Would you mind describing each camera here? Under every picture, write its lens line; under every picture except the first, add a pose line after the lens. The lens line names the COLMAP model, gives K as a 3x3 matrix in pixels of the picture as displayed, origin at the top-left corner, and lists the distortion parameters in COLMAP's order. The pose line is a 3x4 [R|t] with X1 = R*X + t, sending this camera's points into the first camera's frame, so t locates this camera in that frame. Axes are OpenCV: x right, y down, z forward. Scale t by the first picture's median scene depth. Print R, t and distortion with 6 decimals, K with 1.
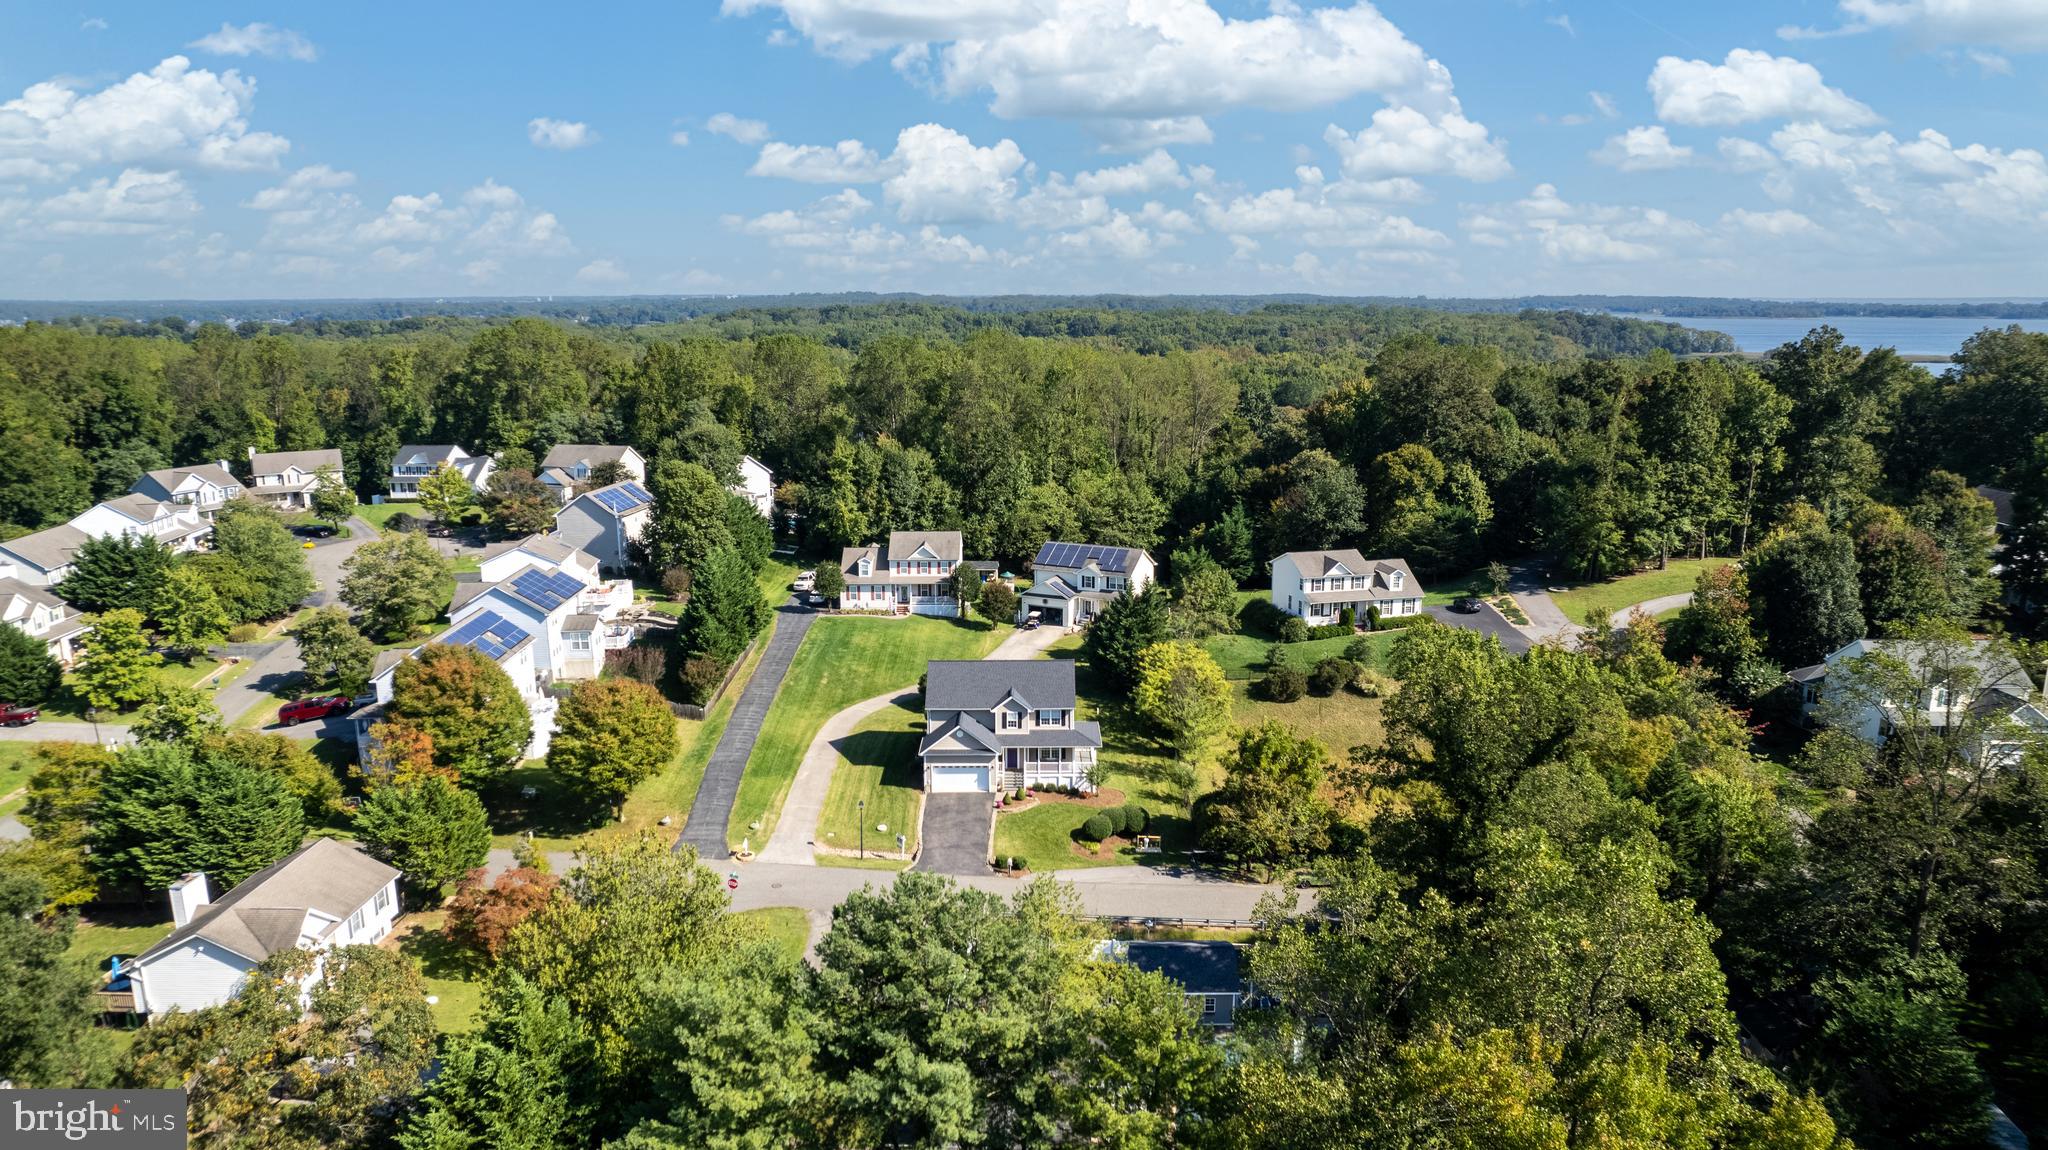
lens RADIAL K [[1318.2, 0, 1021.7], [0, 1318.2, 573.3], [0, 0, 1]] dist [-0.074244, 0.070324]
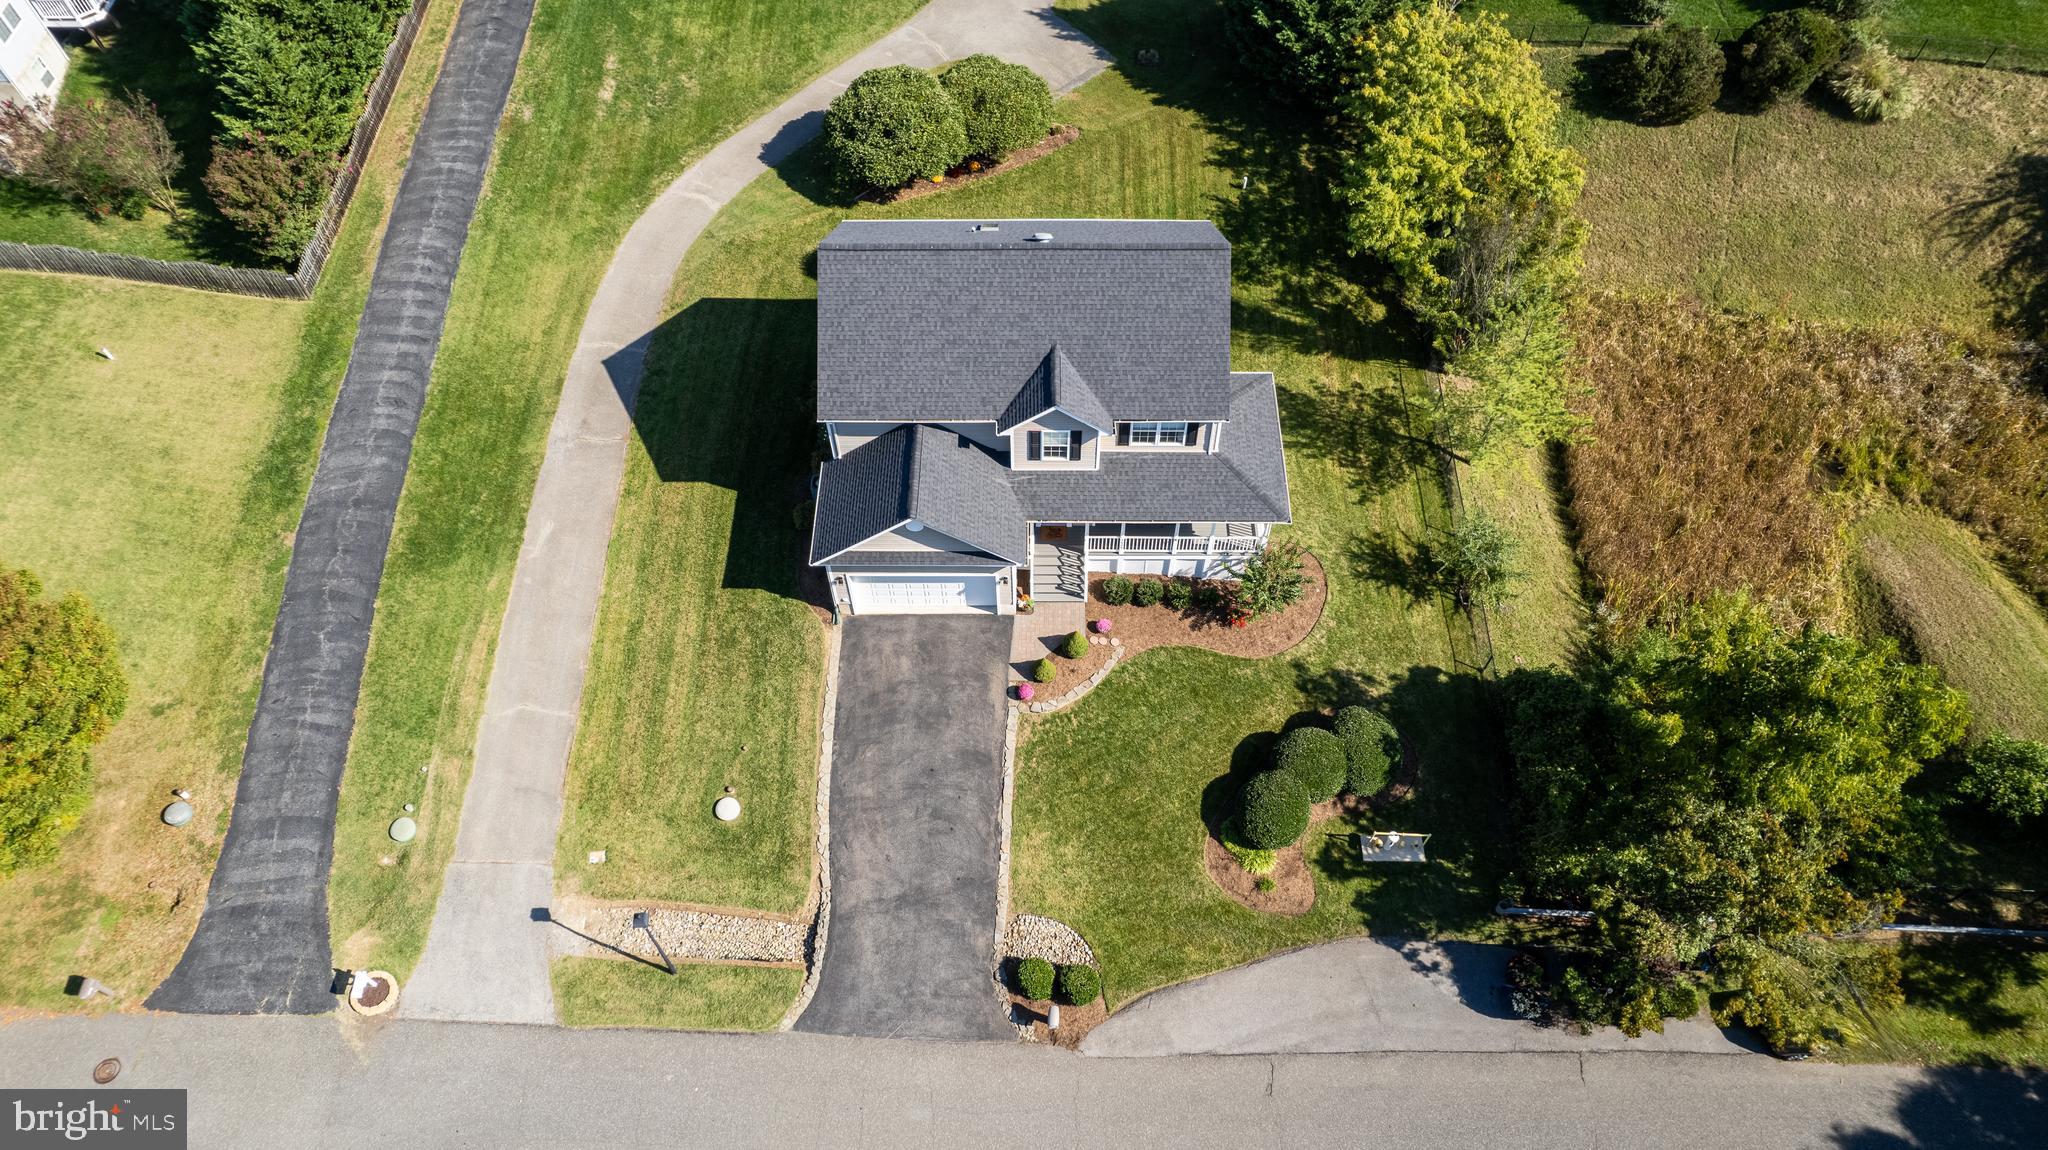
lens RADIAL K [[1318.2, 0, 1023.8], [0, 1318.2, 587.5], [0, 0, 1]] dist [-0.074244, 0.070324]
pose [[0.999981, 0.001741, -0.005896, -0.009674], [0.002898, 0.712327, 0.701842, -0.084324], [0.005422, -0.701846, 0.712308, 0.494415]]
